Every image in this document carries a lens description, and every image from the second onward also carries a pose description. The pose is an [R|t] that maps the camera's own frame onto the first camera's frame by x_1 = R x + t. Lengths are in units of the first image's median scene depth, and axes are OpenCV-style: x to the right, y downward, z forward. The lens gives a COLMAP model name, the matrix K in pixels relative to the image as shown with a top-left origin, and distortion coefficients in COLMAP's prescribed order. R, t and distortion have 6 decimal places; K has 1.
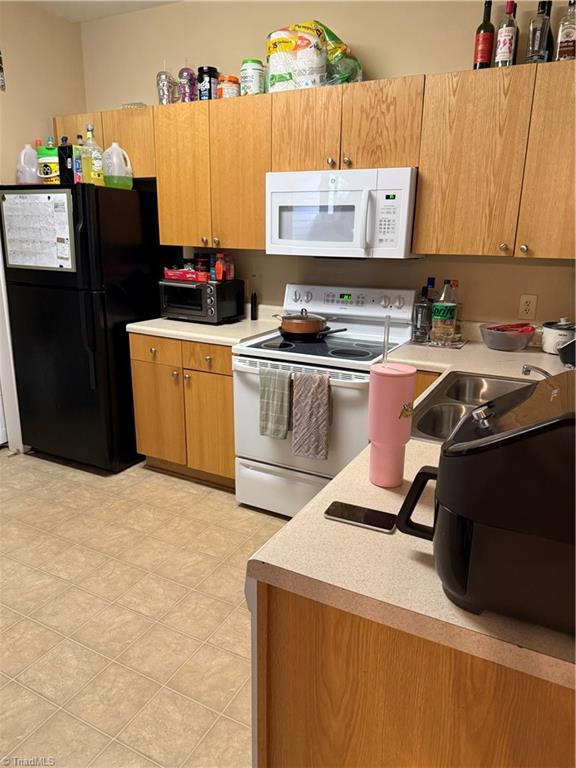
lens RADIAL K [[540.3, 0, 285.7], [0, 540.3, 390.8], [0, 0, 1]] dist [0.068311, -0.109952]
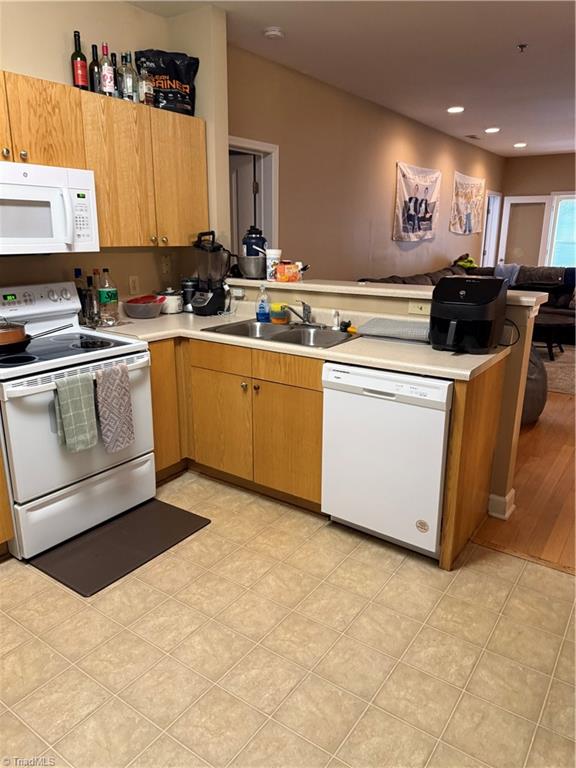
lens RADIAL K [[543.9, 0, 288.0], [0, 543.9, 384.0], [0, 0, 1]] dist [0.078313, -0.115840]
pose [[0.126860, -0.282296, 0.950902, -0.794250], [0.270093, 0.932256, 0.240727, -0.140958], [-0.954440, 0.226293, 0.194512, 0.424007]]
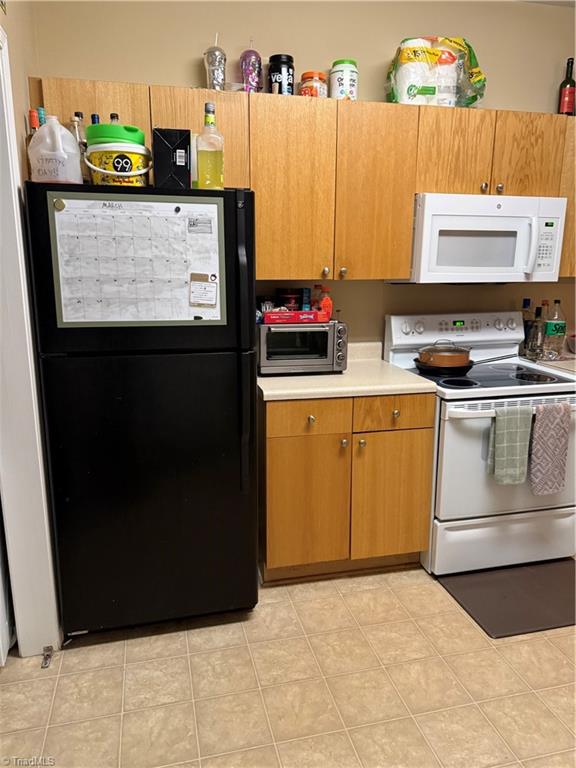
lens RADIAL K [[543.9, 0, 288.0], [0, 543.9, 384.0], [0, 0, 1]] dist [0.078313, -0.115840]
pose [[0.744085, -0.159546, 0.648755, -0.806318], [0.197528, 0.980190, 0.014501, -0.150040], [-0.638216, 0.117357, 0.760860, 0.487871]]
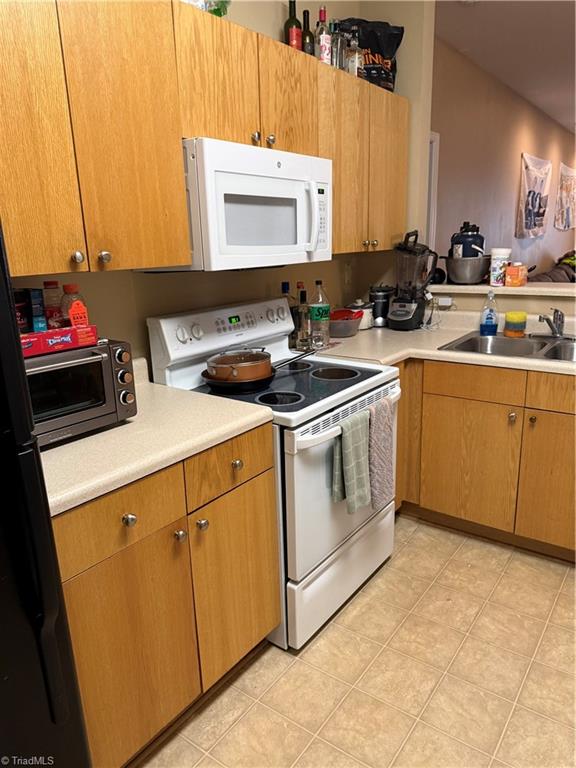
lens RADIAL K [[540.3, 0, 285.7], [0, 540.3, 390.8], [0, 0, 1]] dist [0.068311, -0.109952]
pose [[0.149697, -0.285766, 0.946535, -0.651711], [0.308934, 0.922910, 0.229775, -0.245351], [-0.939229, 0.258020, 0.226440, 0.828114]]
